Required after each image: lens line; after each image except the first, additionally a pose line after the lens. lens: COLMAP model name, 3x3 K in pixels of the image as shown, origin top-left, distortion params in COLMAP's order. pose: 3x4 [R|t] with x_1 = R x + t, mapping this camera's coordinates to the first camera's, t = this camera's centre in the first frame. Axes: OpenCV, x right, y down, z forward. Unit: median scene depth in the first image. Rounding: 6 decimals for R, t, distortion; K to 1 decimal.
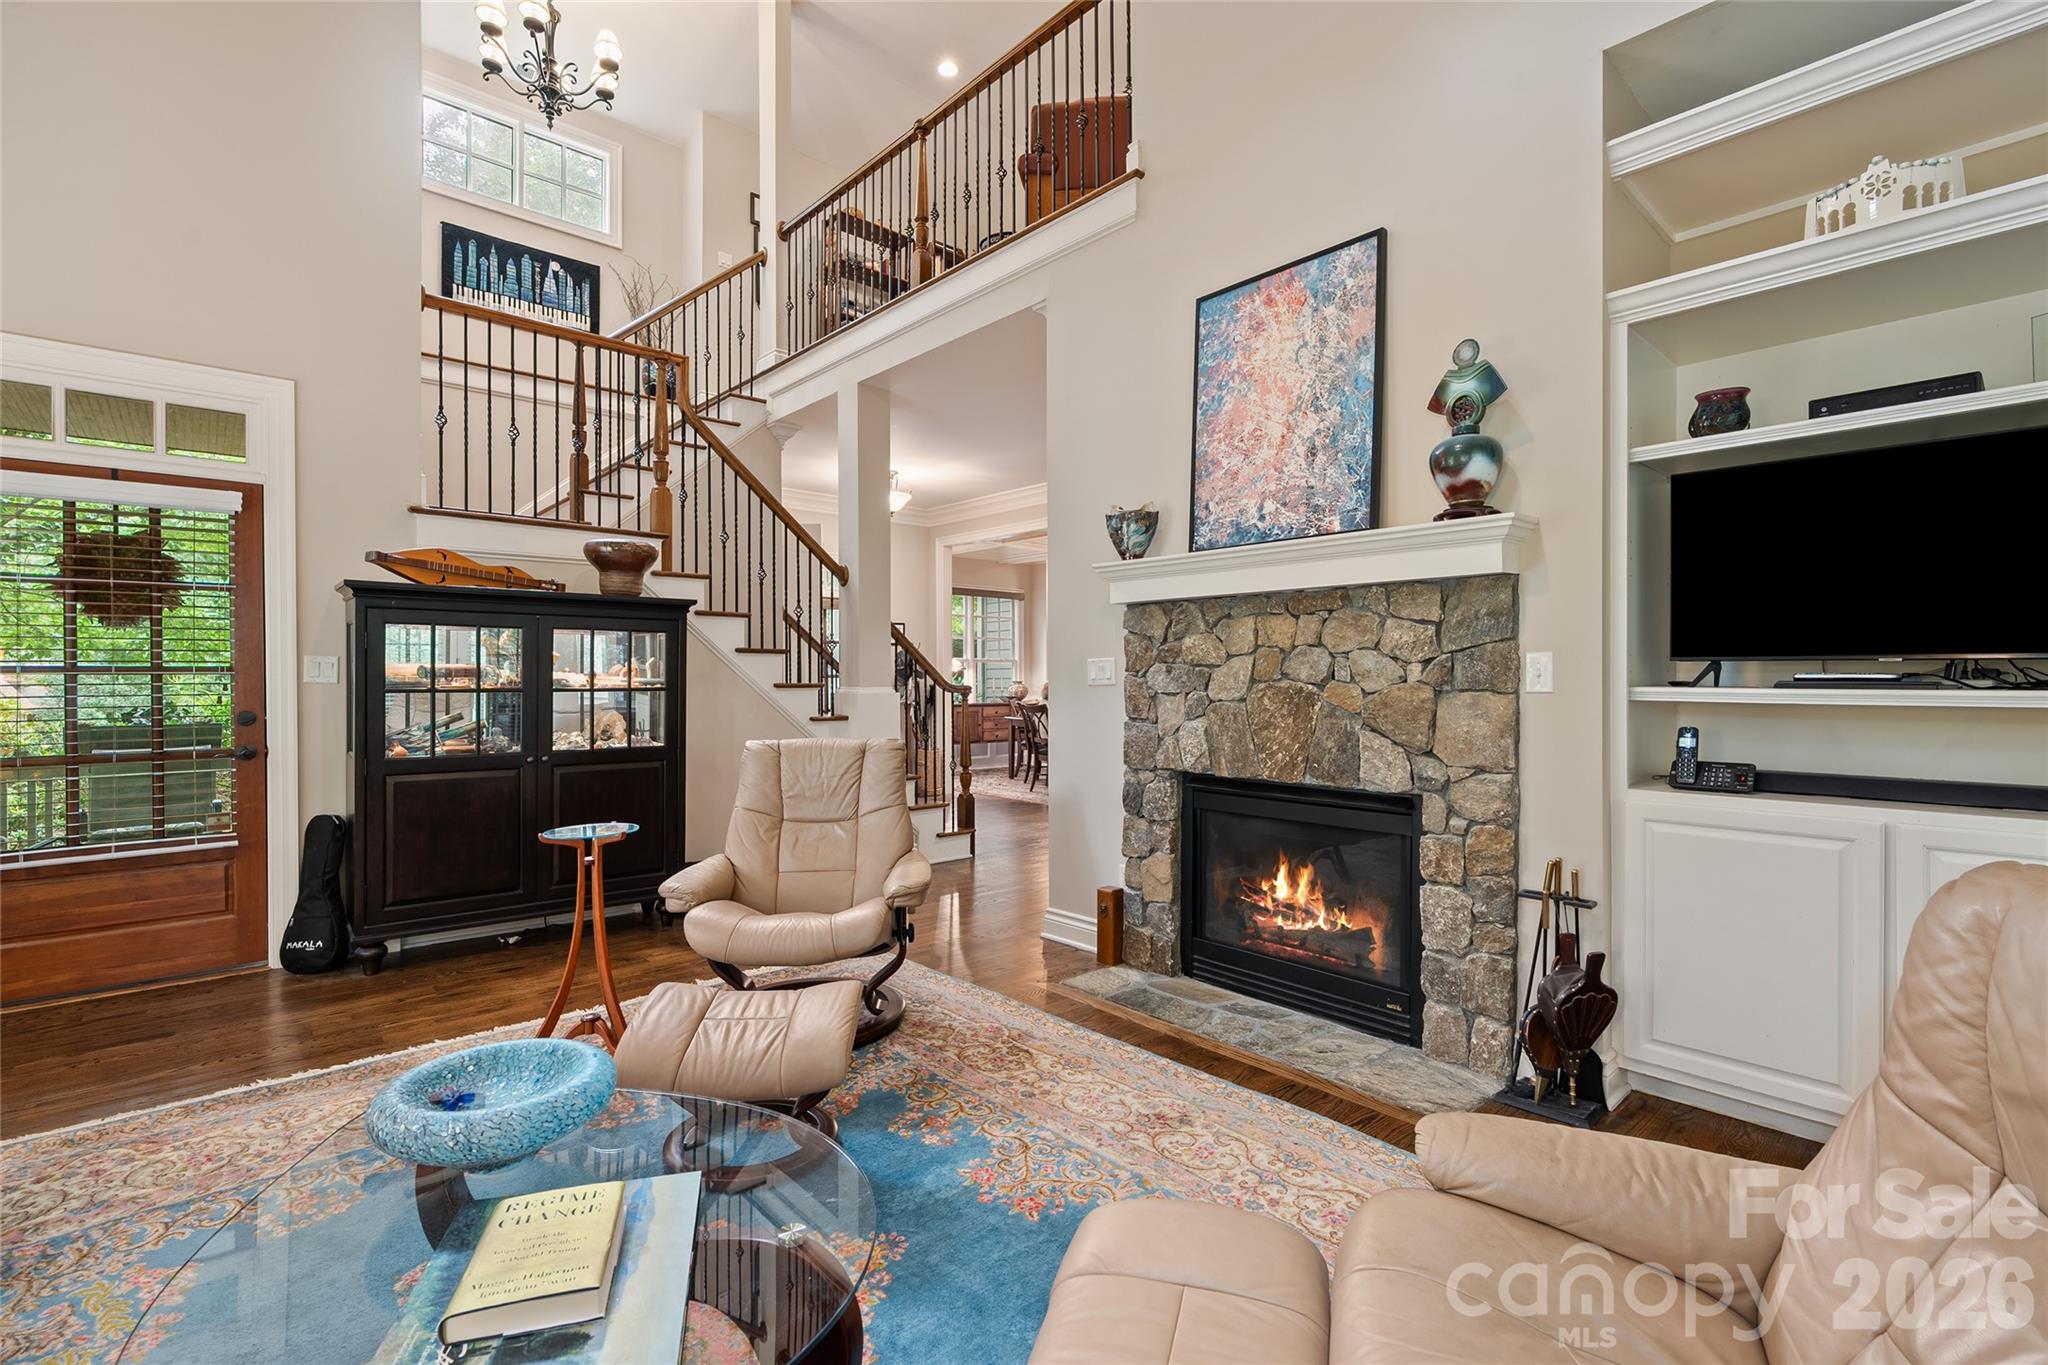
lens RADIAL K [[911.6, 0, 1016.2], [0, 911.6, 684.4], [0, 0, 1]] dist [-0.009746, 0.000438]
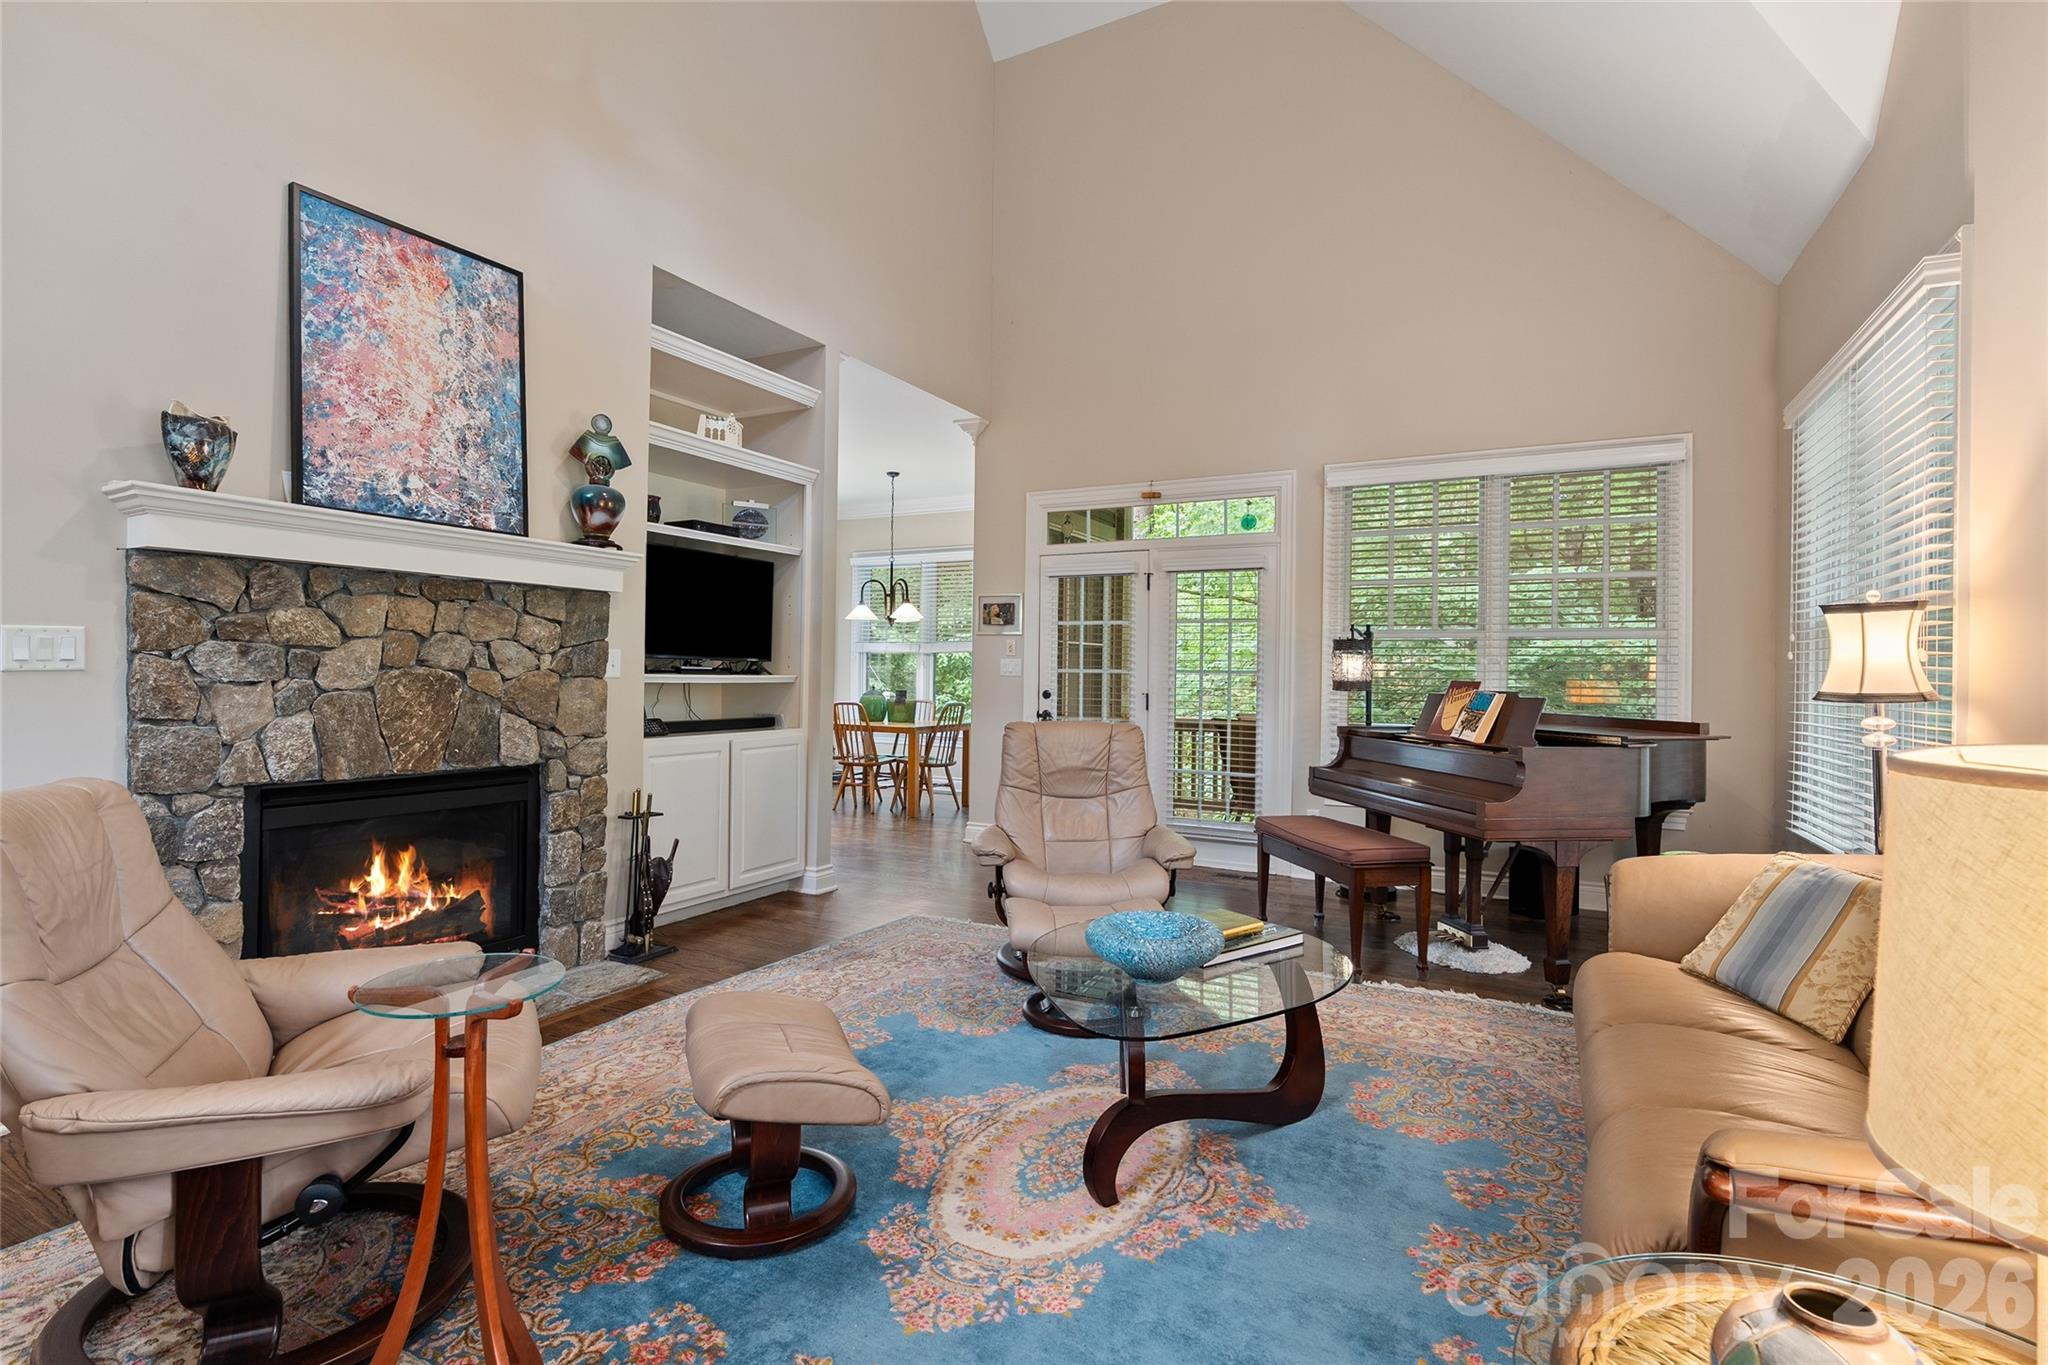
lens RADIAL K [[972.9, 0, 1015.7], [0, 972.9, 668.8], [0, 0, 1]] dist [-0.002709, 0.000019]
pose [[-0.340846, 0.001241, 0.940118, -0.904481], [-0.007499, 0.999964, -0.004039, -0.003127], [-0.940089, -0.008427, -0.340824, 0.779363]]
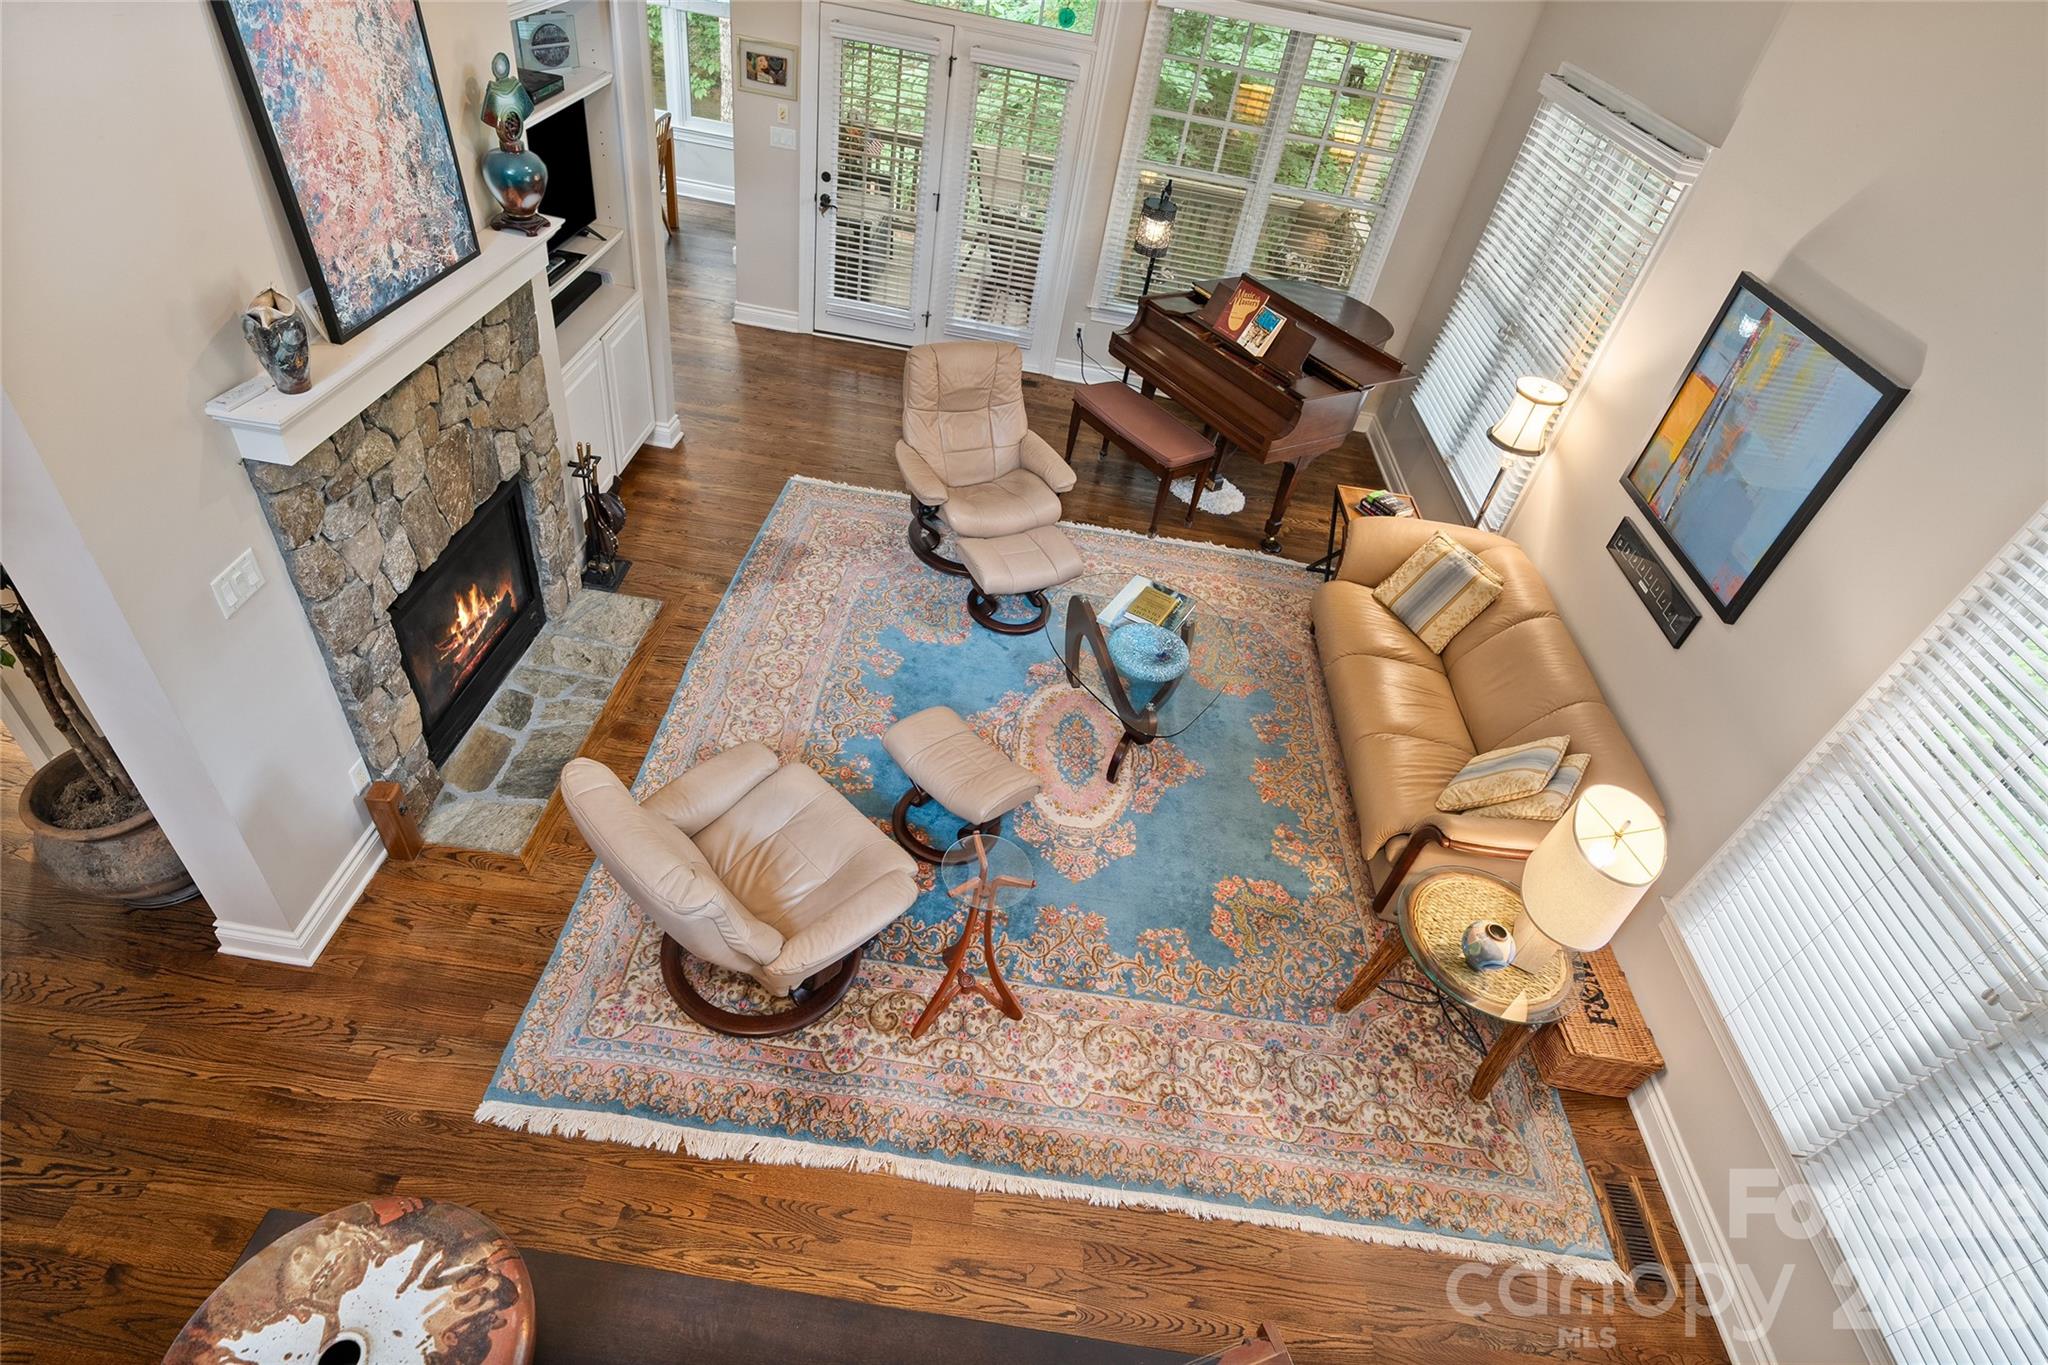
lens RADIAL K [[1018.8, 0, 1013.2], [0, 1018.8, 684.2], [0, 0, 1]] dist [-0.003694, 0.000759]
pose [[-0.683386, -0.552926, 0.476714, -0.766688], [-0.141538, 0.740937, 0.656491, -0.597569], [-0.716206, 0.381164, -0.584605, 1.322854]]
